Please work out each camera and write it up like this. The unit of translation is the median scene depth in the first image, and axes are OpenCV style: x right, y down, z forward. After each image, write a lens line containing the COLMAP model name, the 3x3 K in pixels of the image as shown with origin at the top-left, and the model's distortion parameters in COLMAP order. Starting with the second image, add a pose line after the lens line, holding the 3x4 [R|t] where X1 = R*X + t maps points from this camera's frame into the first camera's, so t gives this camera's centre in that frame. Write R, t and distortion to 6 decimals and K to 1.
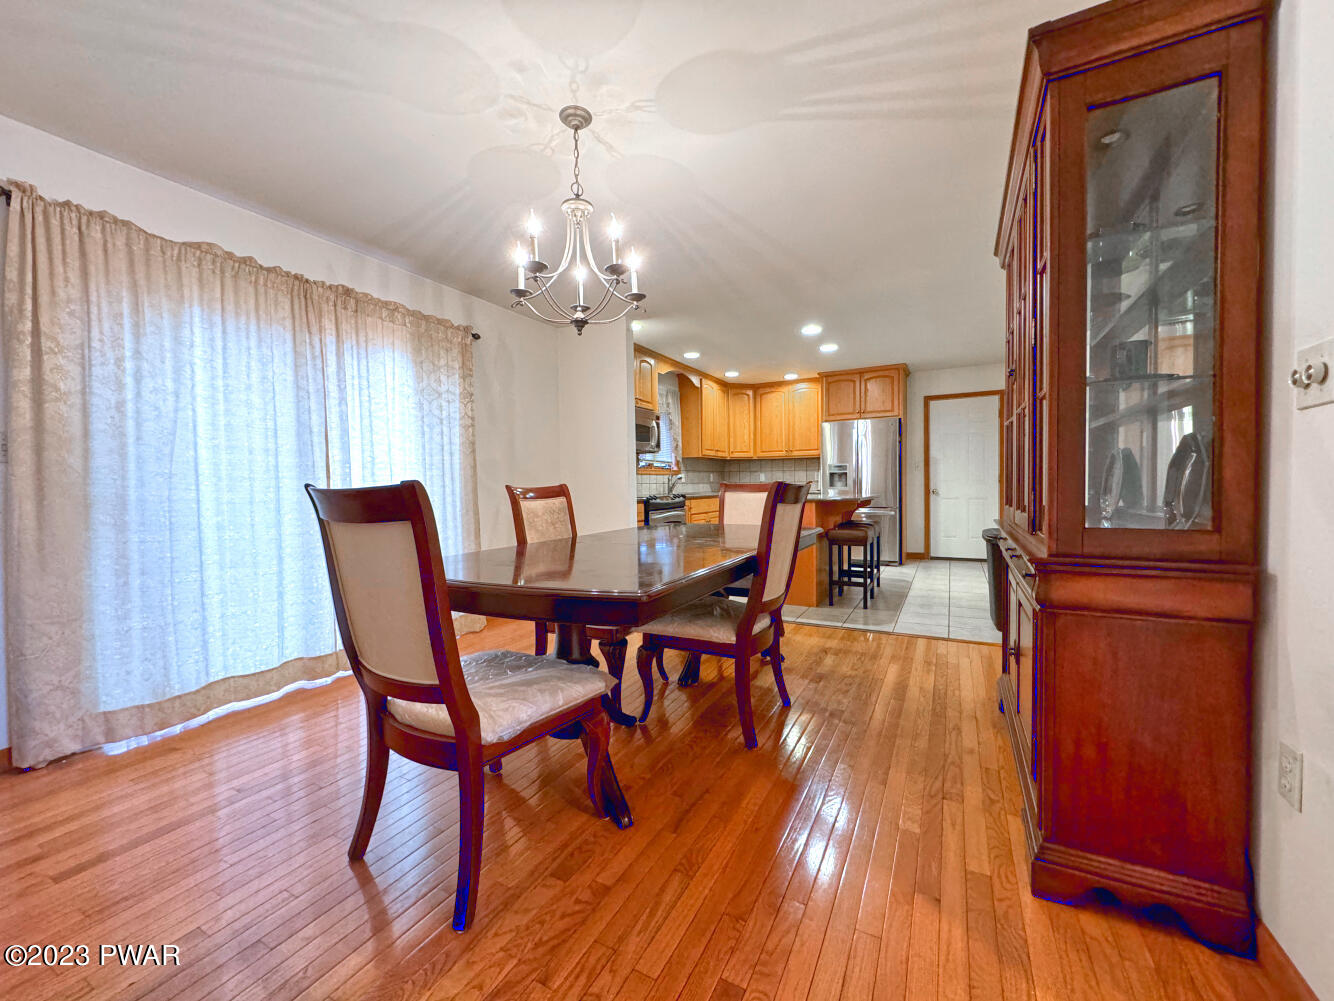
lens RADIAL K [[530.6, 0, 667.0], [0, 530.6, 500.5], [0, 0, 1]] dist [-0.001440, -0.000171]
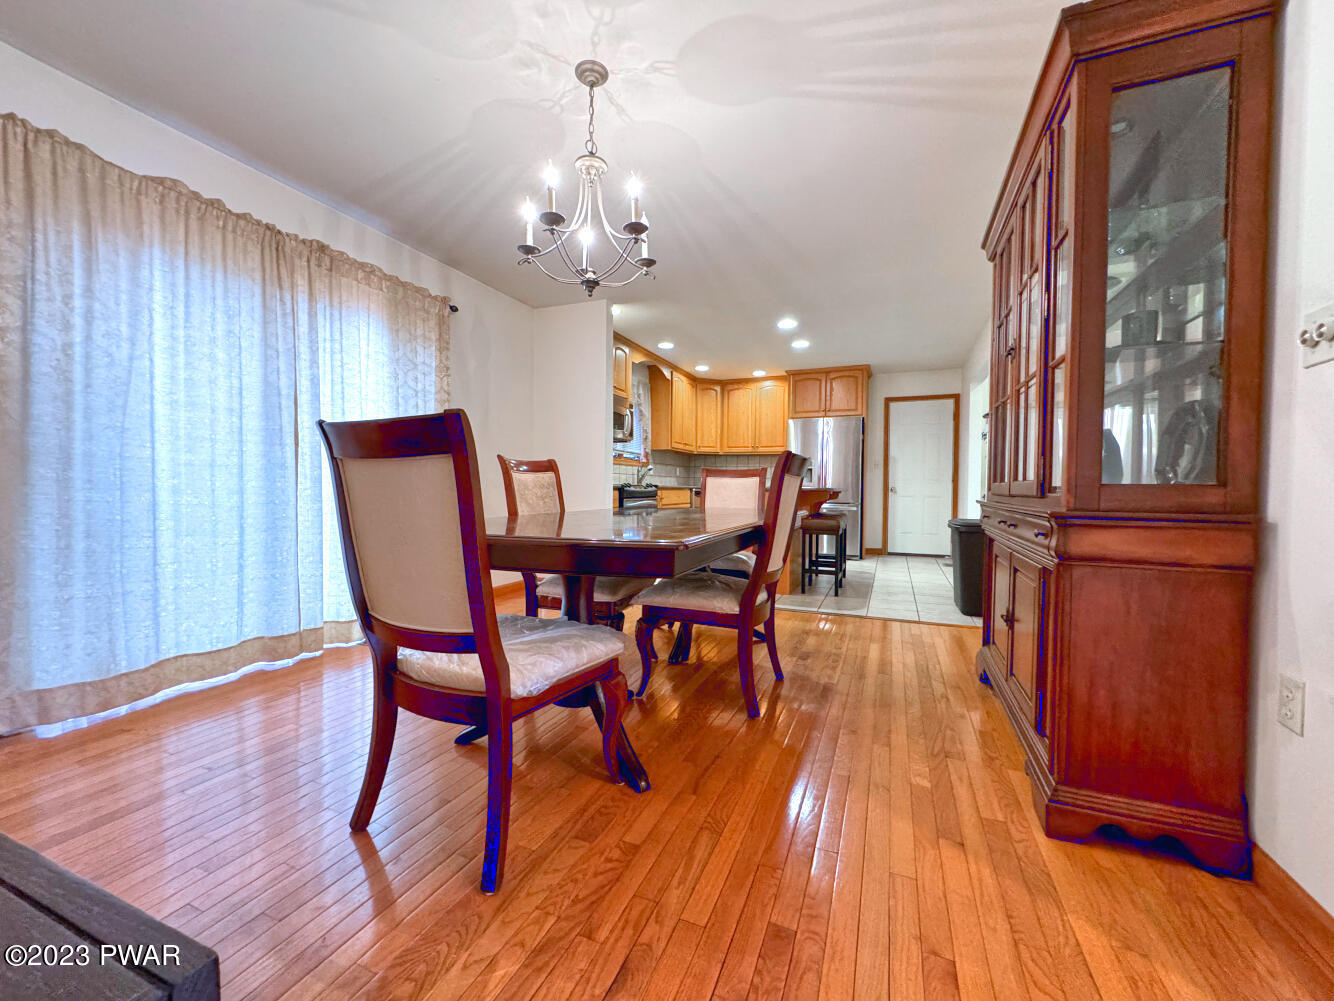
lens RADIAL K [[530.5, 0, 667.0], [0, 530.5, 500.5], [0, 0, 1]] dist [-0.003196, 0.000395]
pose [[0.995423, 0.022153, 0.092960, -0.093604], [-0.021636, 0.999744, -0.006561, 0.059624], [-0.093082, 0.004519, 0.995648, 0.015070]]
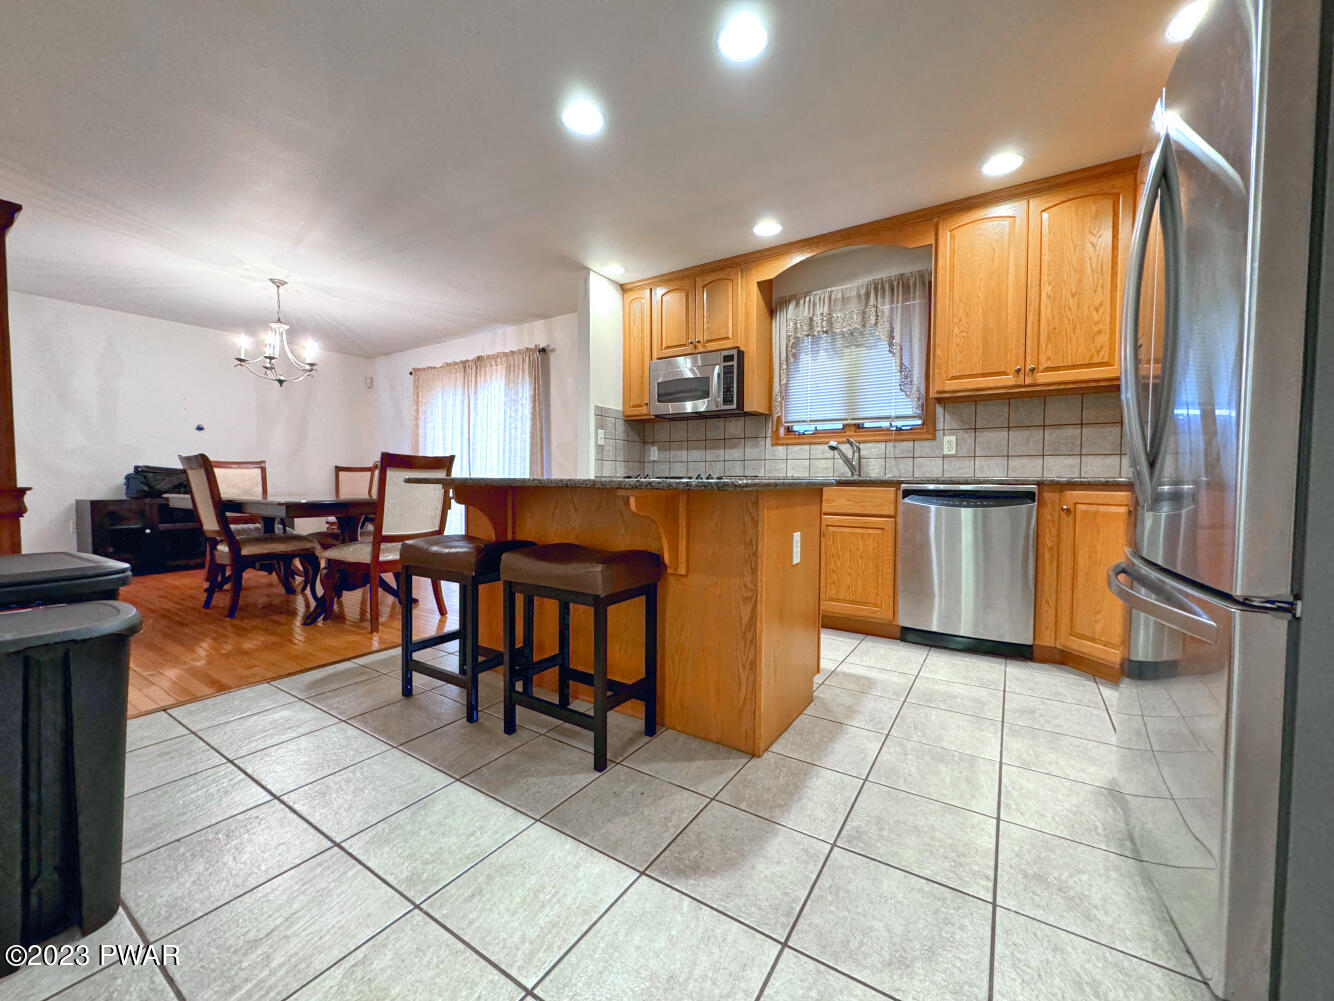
lens RADIAL K [[530.6, 0, 667.0], [0, 530.6, 500.5], [0, 0, 1]] dist [-0.001440, -0.000171]
pose [[-0.086645, 0.059127, -0.994483, 1.568224], [-0.033505, 0.997500, 0.062226, -0.046435], [0.995676, 0.038712, -0.084447, 2.369553]]
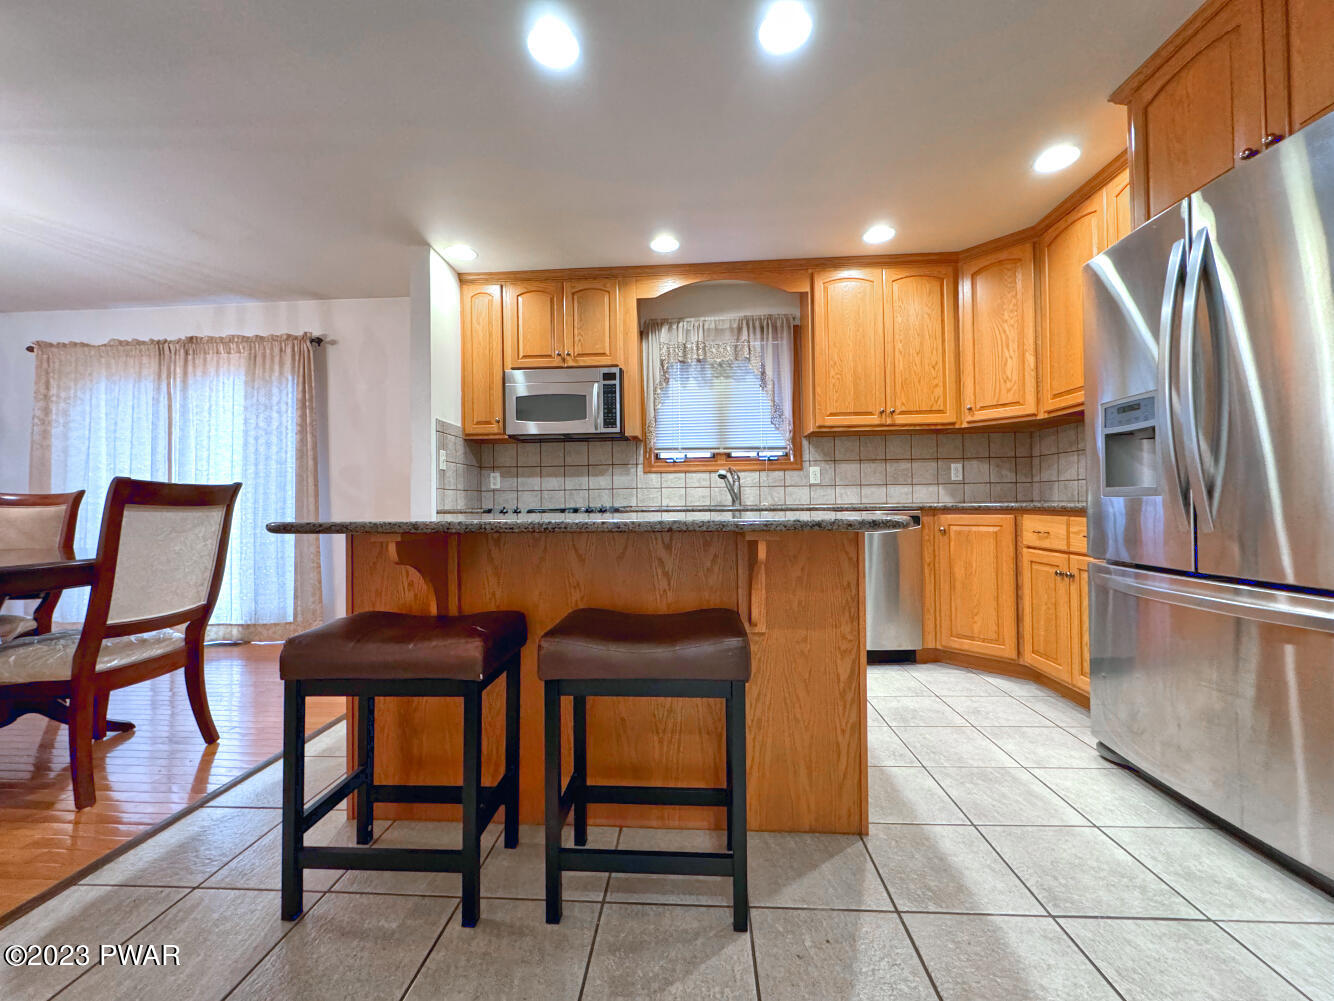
lens RADIAL K [[530.6, 0, 667.0], [0, 530.6, 500.5], [0, 0, 1]] dist [-0.001440, -0.000171]
pose [[0.418248, 0.007744, -0.908300, 1.319069], [-0.021720, 0.999763, -0.001477, -0.044495], [0.908073, 0.020346, 0.418317, 1.953364]]
